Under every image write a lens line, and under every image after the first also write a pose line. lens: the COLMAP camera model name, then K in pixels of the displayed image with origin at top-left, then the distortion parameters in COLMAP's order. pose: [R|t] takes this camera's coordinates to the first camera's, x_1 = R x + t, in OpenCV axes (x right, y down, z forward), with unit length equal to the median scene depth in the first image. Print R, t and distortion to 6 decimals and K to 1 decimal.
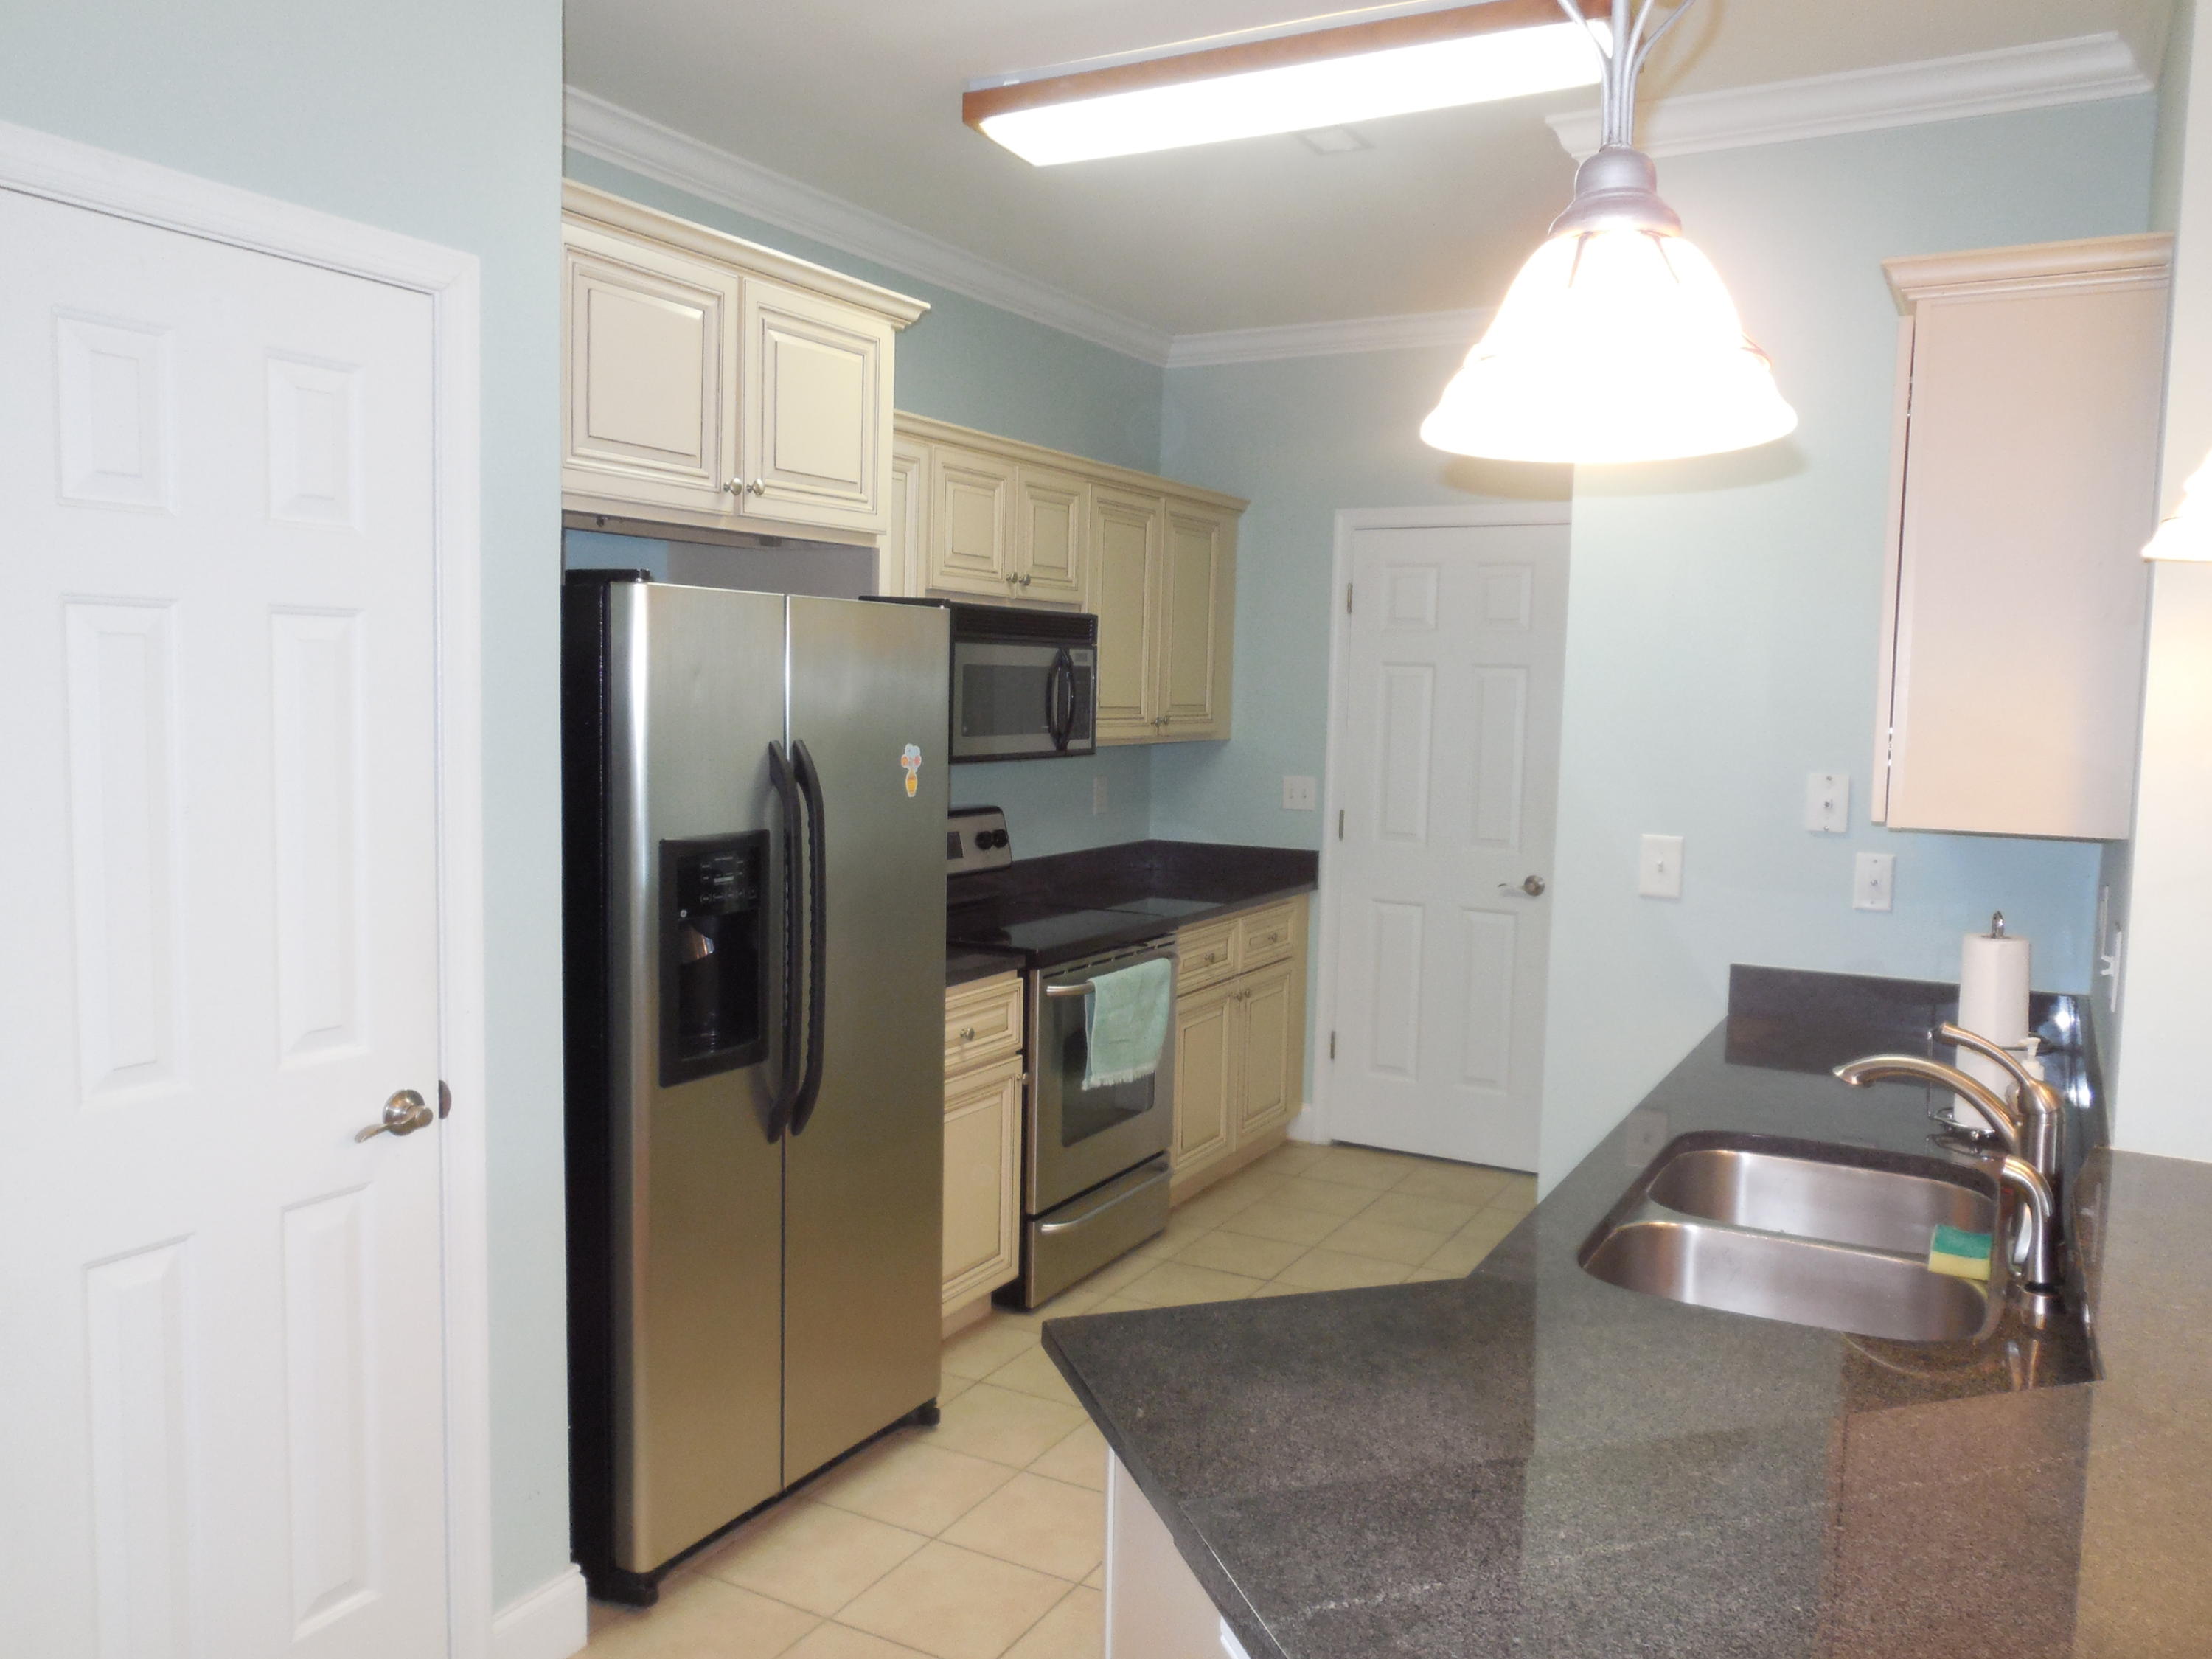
lens RADIAL K [[1659.1, 0, 1106.0], [0, 1659.1, 829.5], [0, 0, 1]] dist [-0.033713, 0.006203]
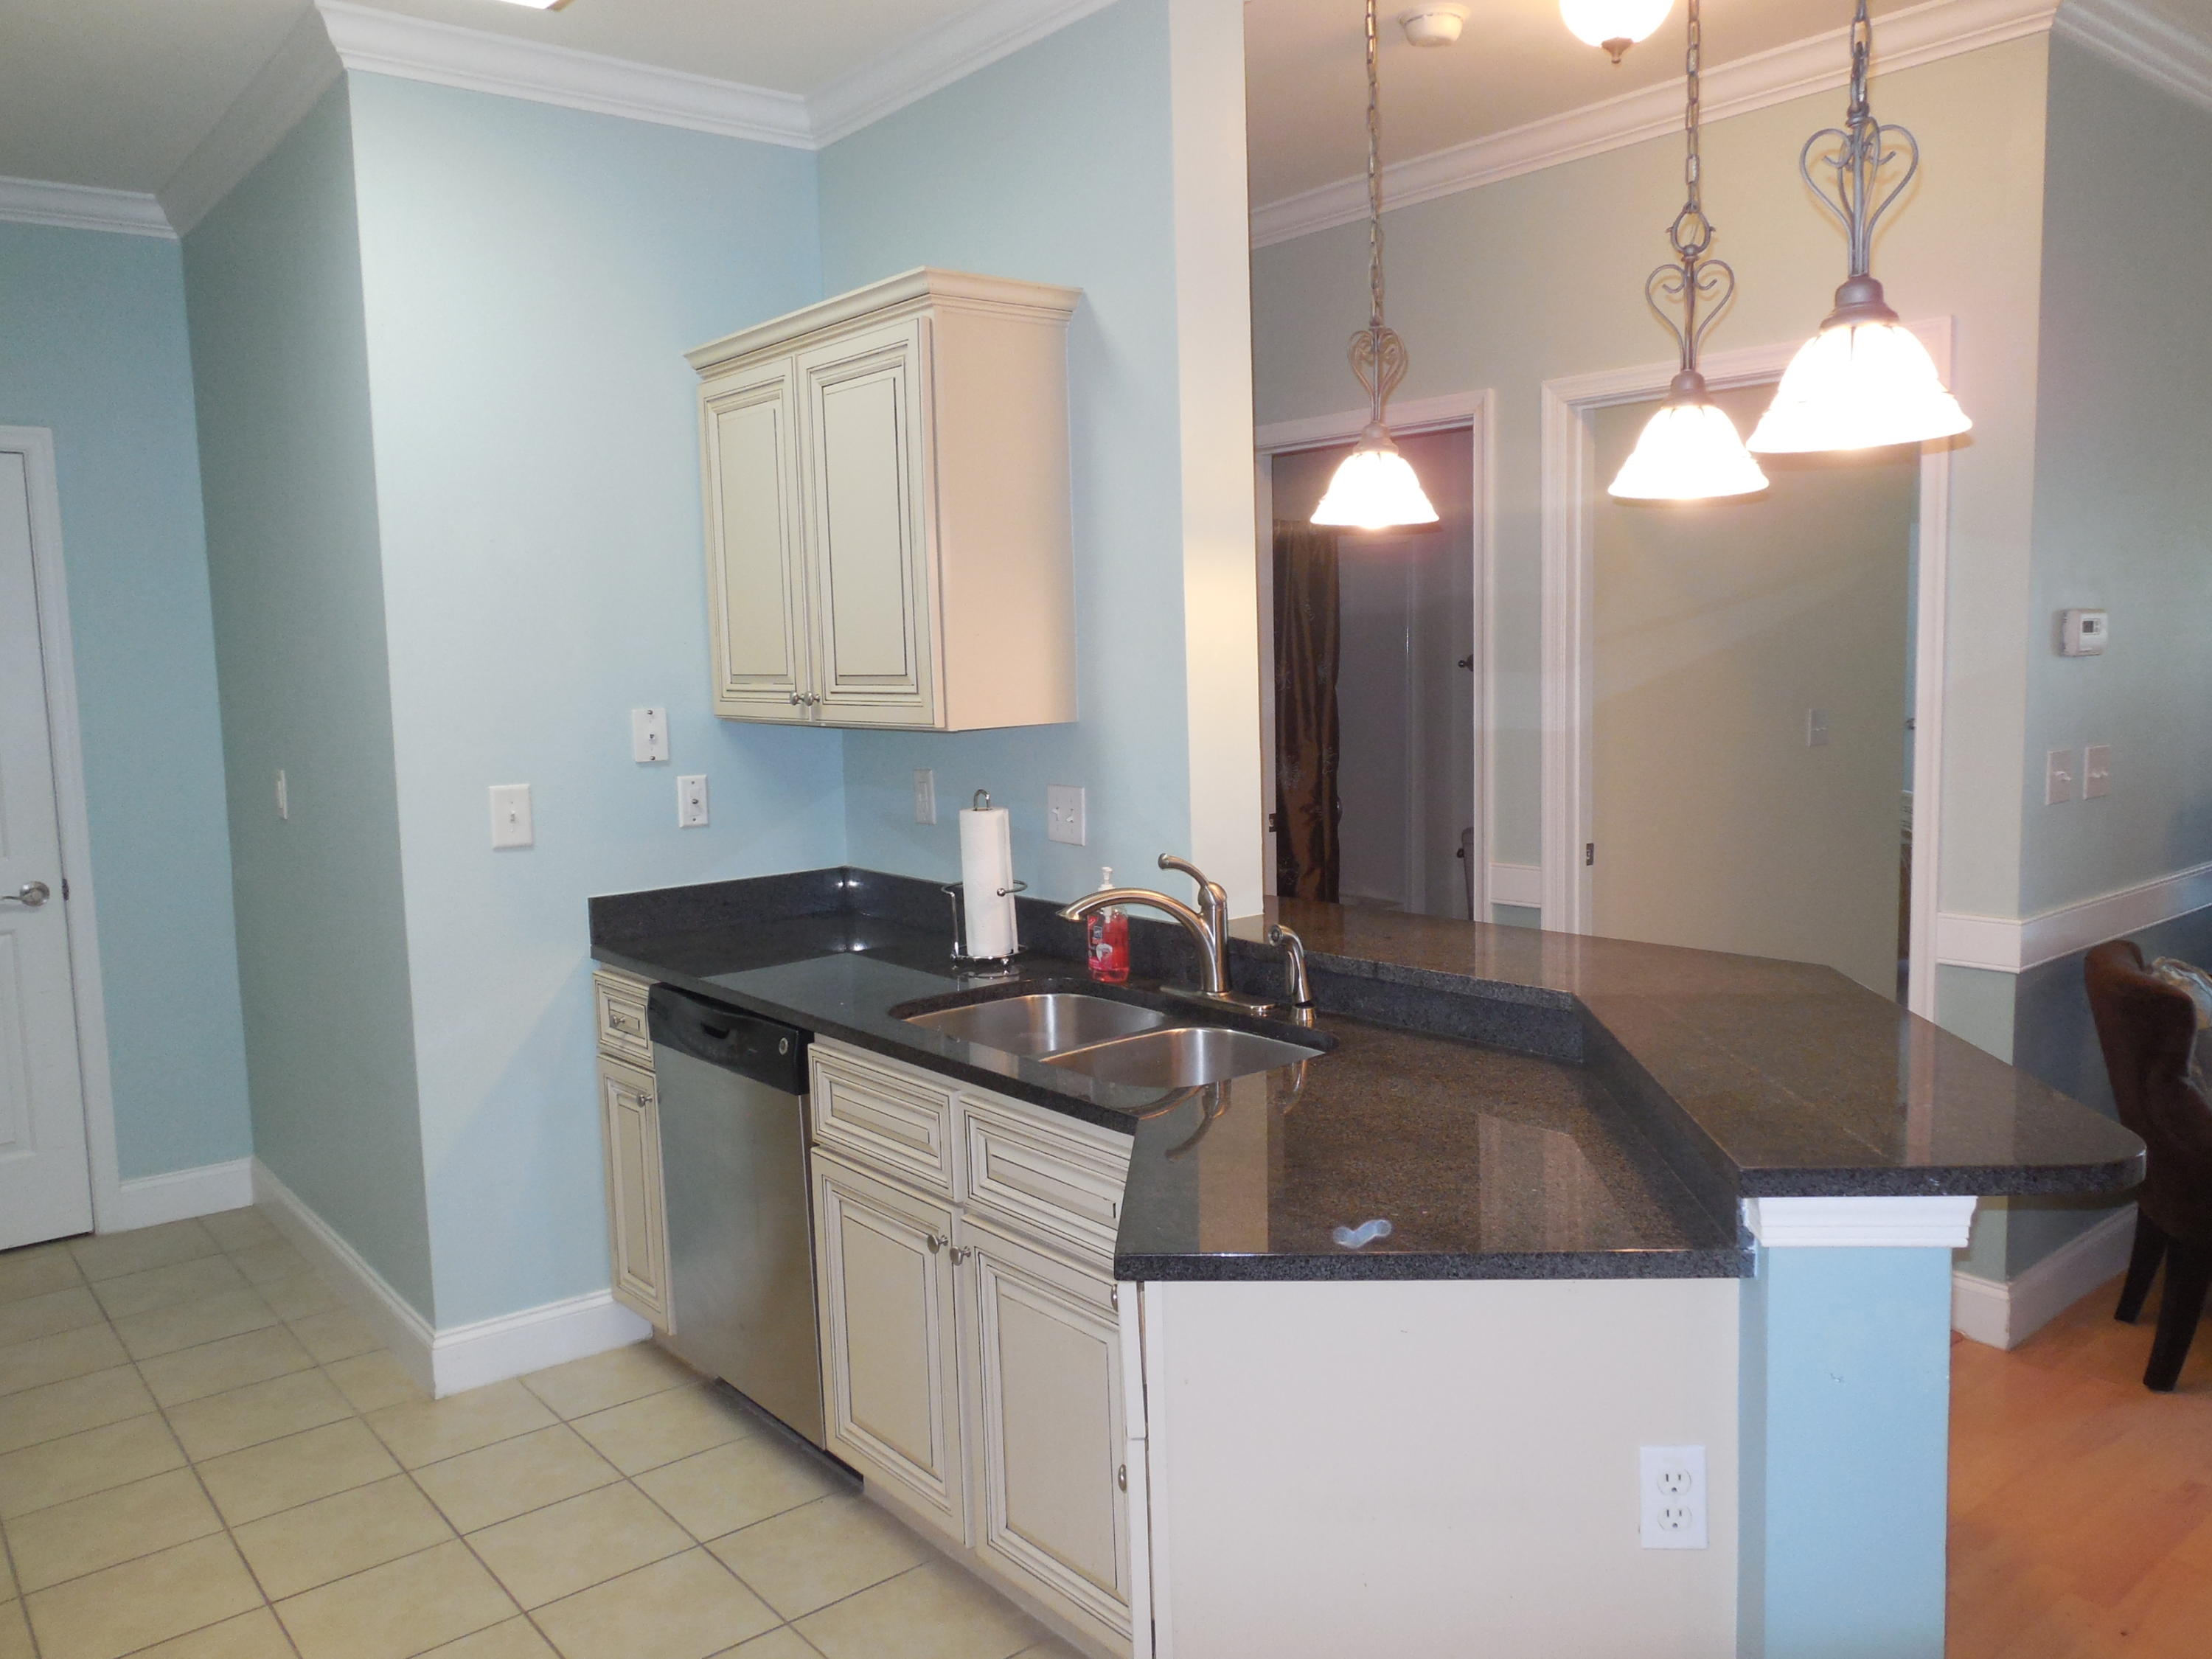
lens RADIAL K [[1659.1, 0, 1106.0], [0, 1659.1, 829.5], [0, 0, 1]] dist [-0.033713, 0.006203]
pose [[0.365372, -0.134306, 0.921122, -0.465887], [0.117218, 0.988298, 0.097605, -0.025641], [-0.923452, 0.072310, 0.376839, 0.313984]]
